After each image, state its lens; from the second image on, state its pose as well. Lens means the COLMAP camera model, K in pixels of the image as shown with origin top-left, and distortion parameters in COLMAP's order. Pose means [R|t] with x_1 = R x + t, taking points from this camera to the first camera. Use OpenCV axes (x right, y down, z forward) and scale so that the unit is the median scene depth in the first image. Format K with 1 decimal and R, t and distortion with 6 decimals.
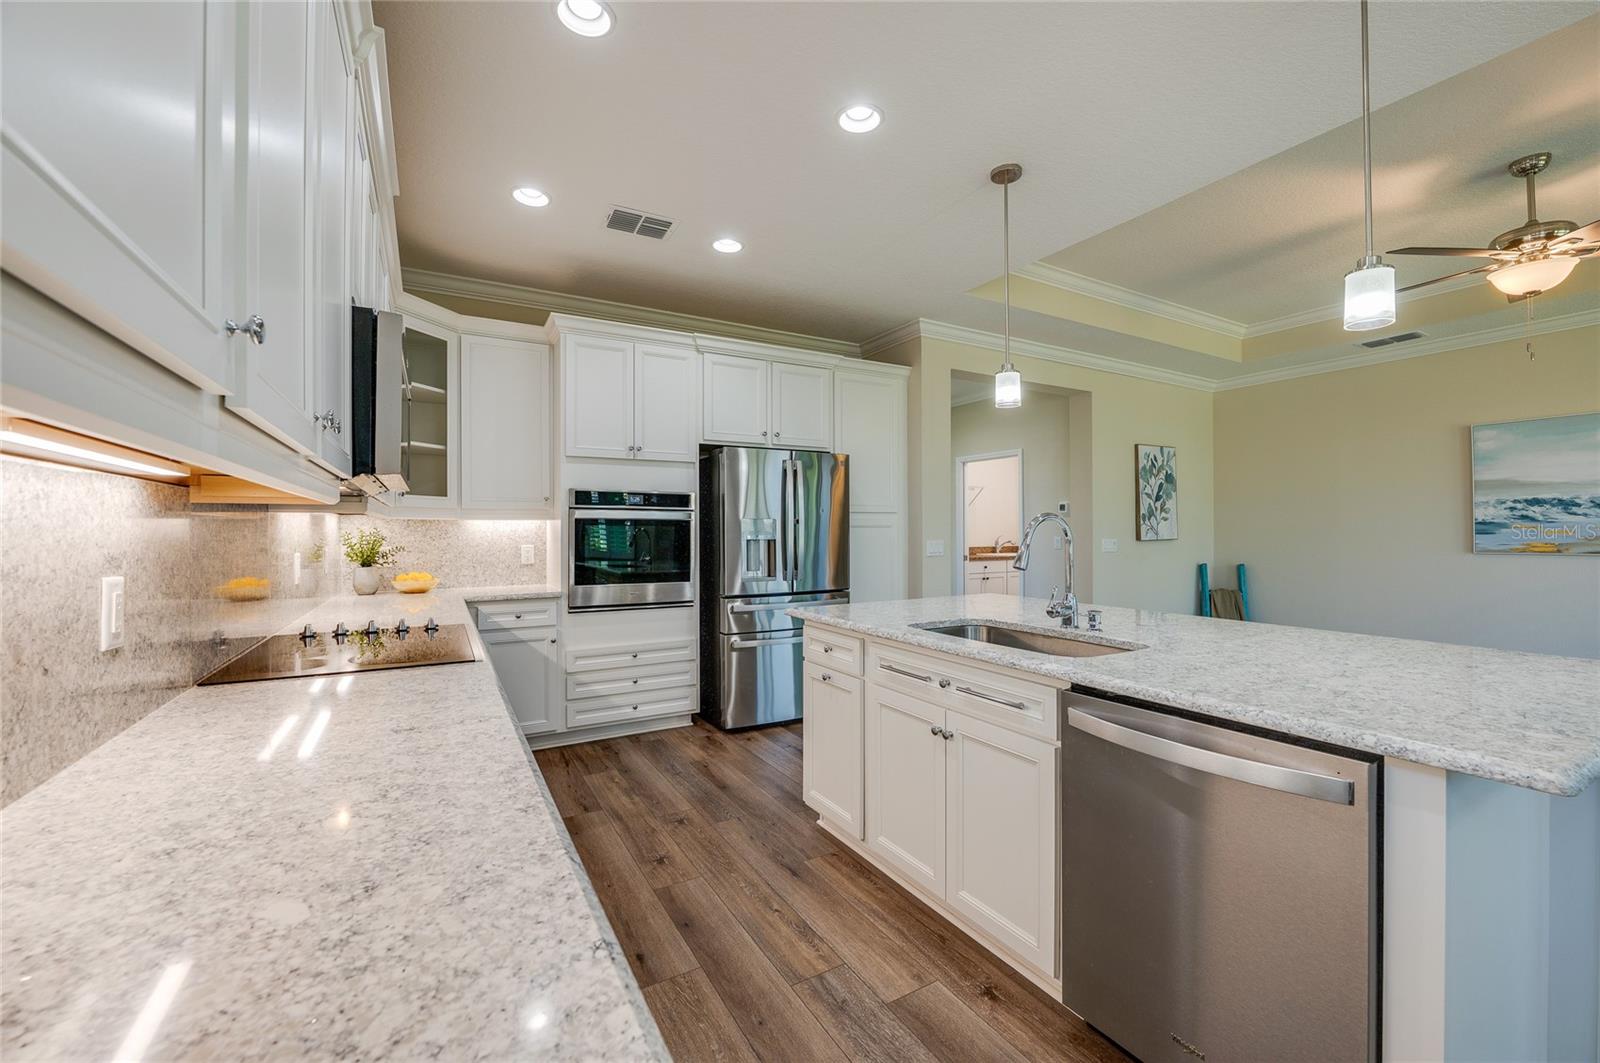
lens RADIAL K [[658.9, 0, 843.0], [0, 658.9, 528.5], [0, 0, 1]] dist [-0.034853, 0.011127]
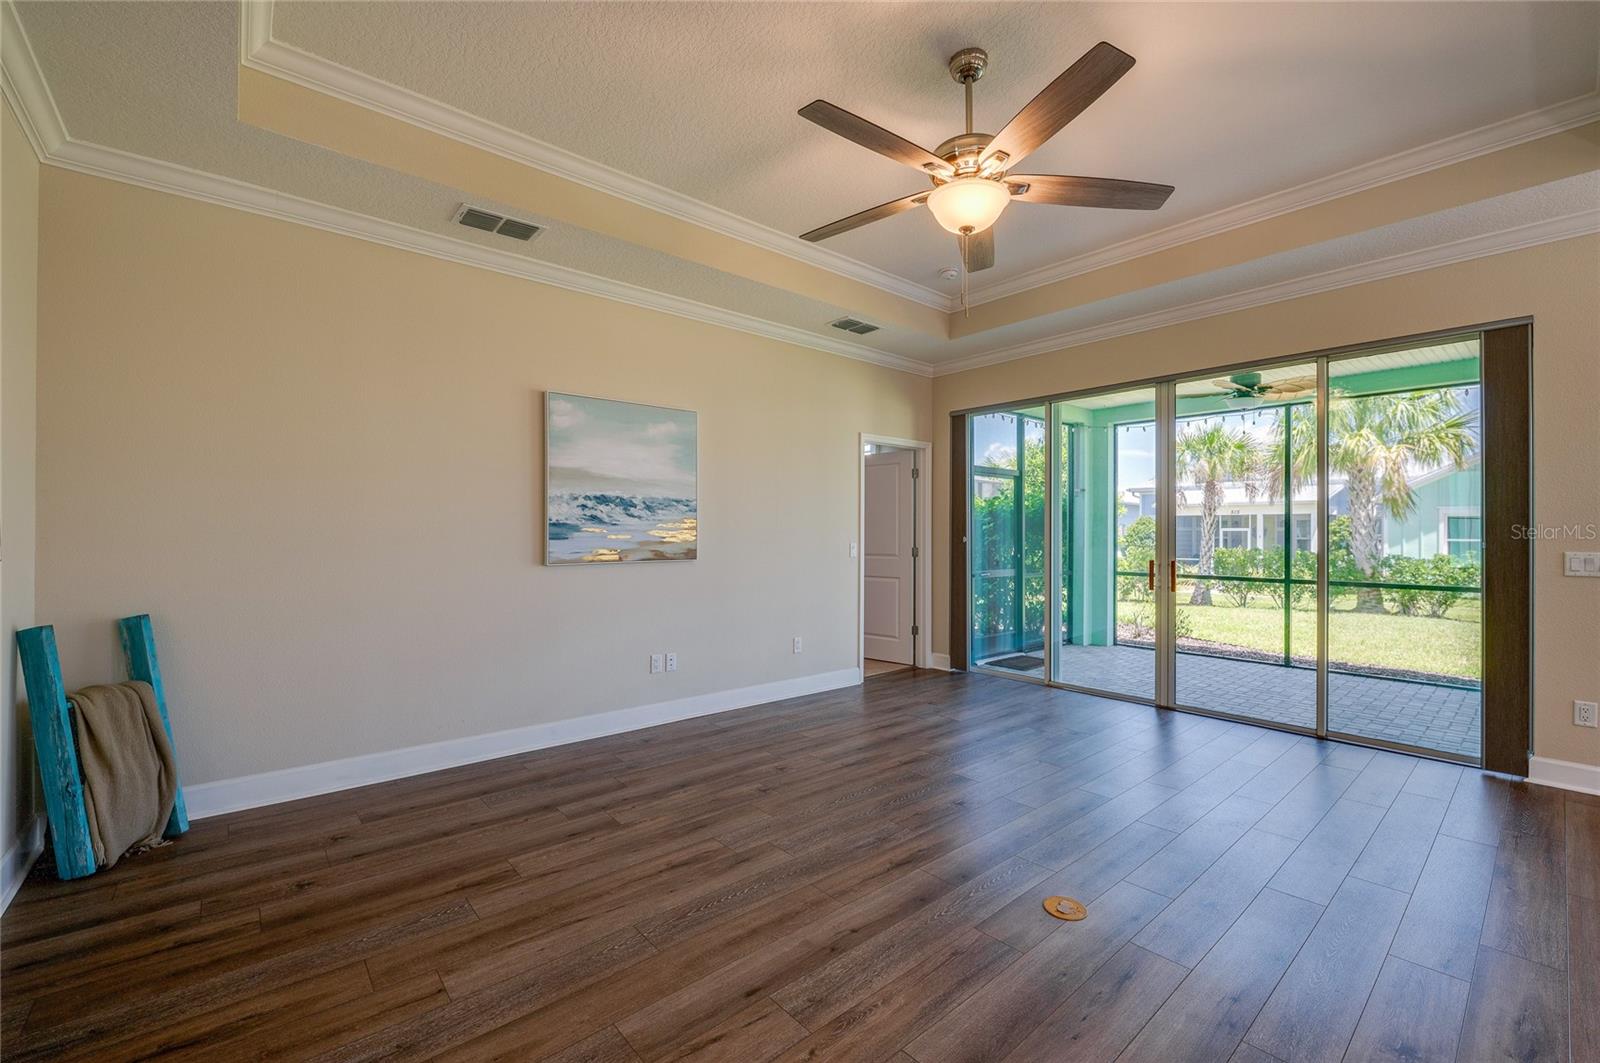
lens RADIAL K [[675.0, 0, 792.0], [0, 675.0, 530.0], [0, 0, 1]] dist [-0.008815, -0.000098]
pose [[-0.140489, 0.004444, 0.990072, 0.198023], [-0.006608, 0.999963, -0.005426, 0.000171], [-0.990060, -0.007305, -0.140455, 0.886934]]
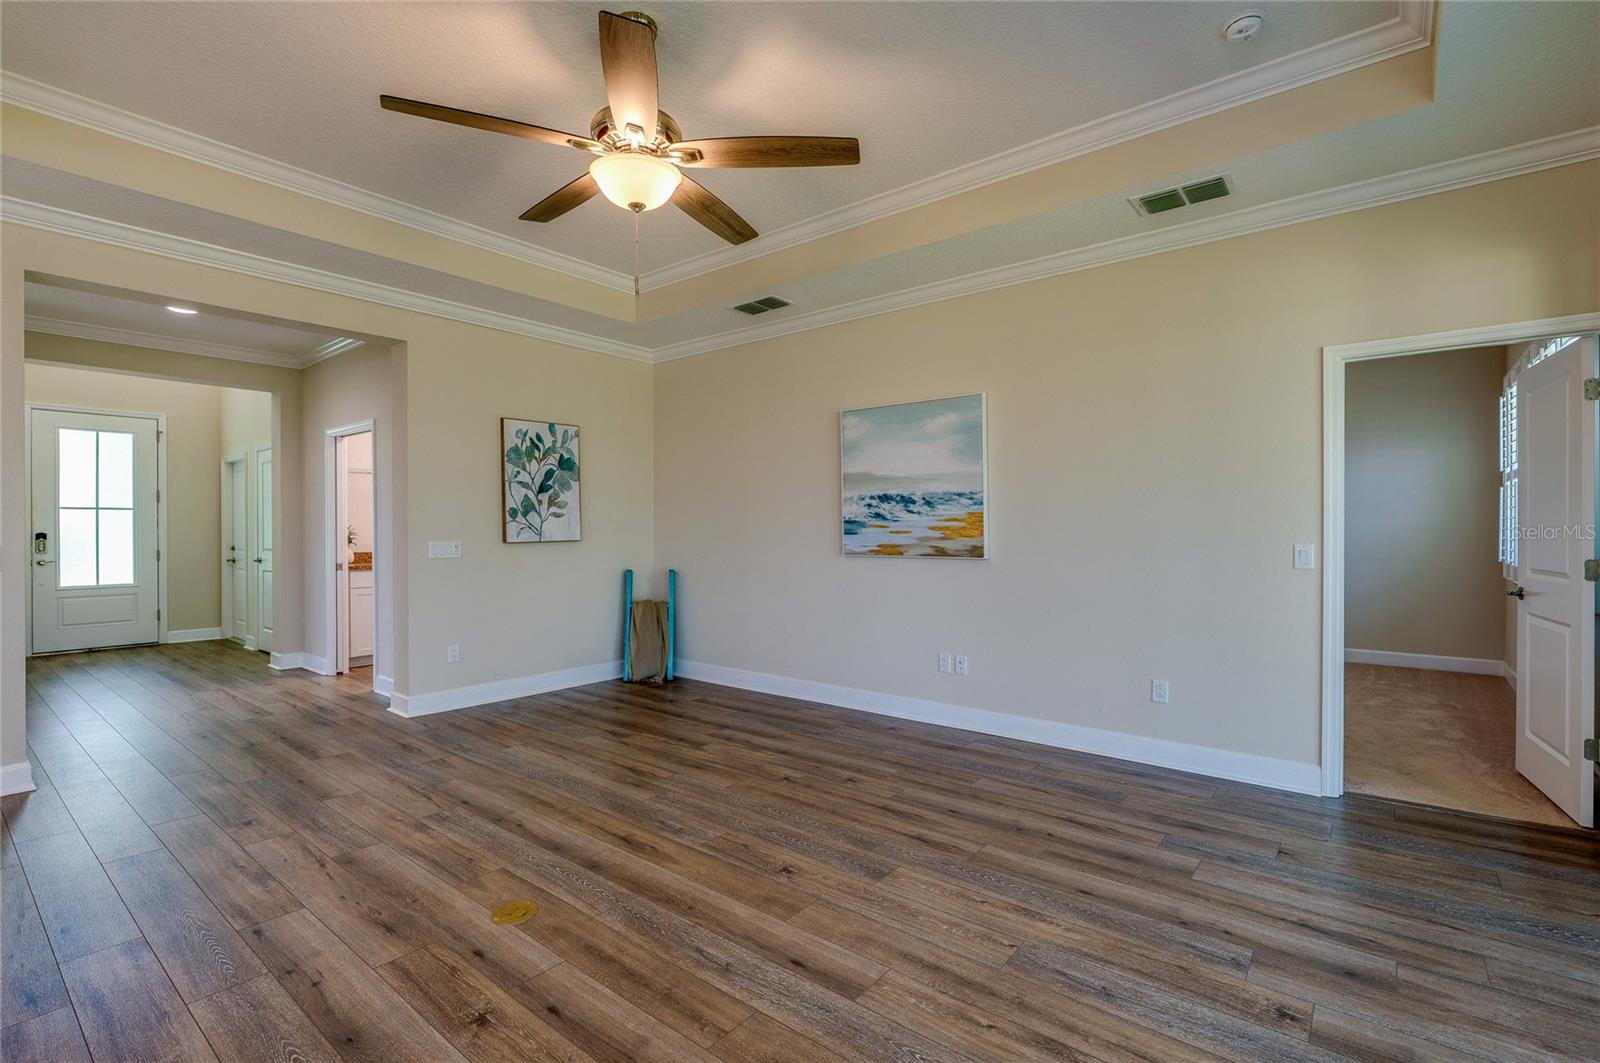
lens RADIAL K [[702.8, 0, 826.3], [0, 702.8, 532.1], [0, 0, 1]] dist [-0.002646, 0.000450]
pose [[0.936394, -0.000722, 0.350949, 0.663925], [-0.002163, 0.999967, 0.007829, -0.001990], [-0.350943, -0.008090, 0.936362, 0.118150]]
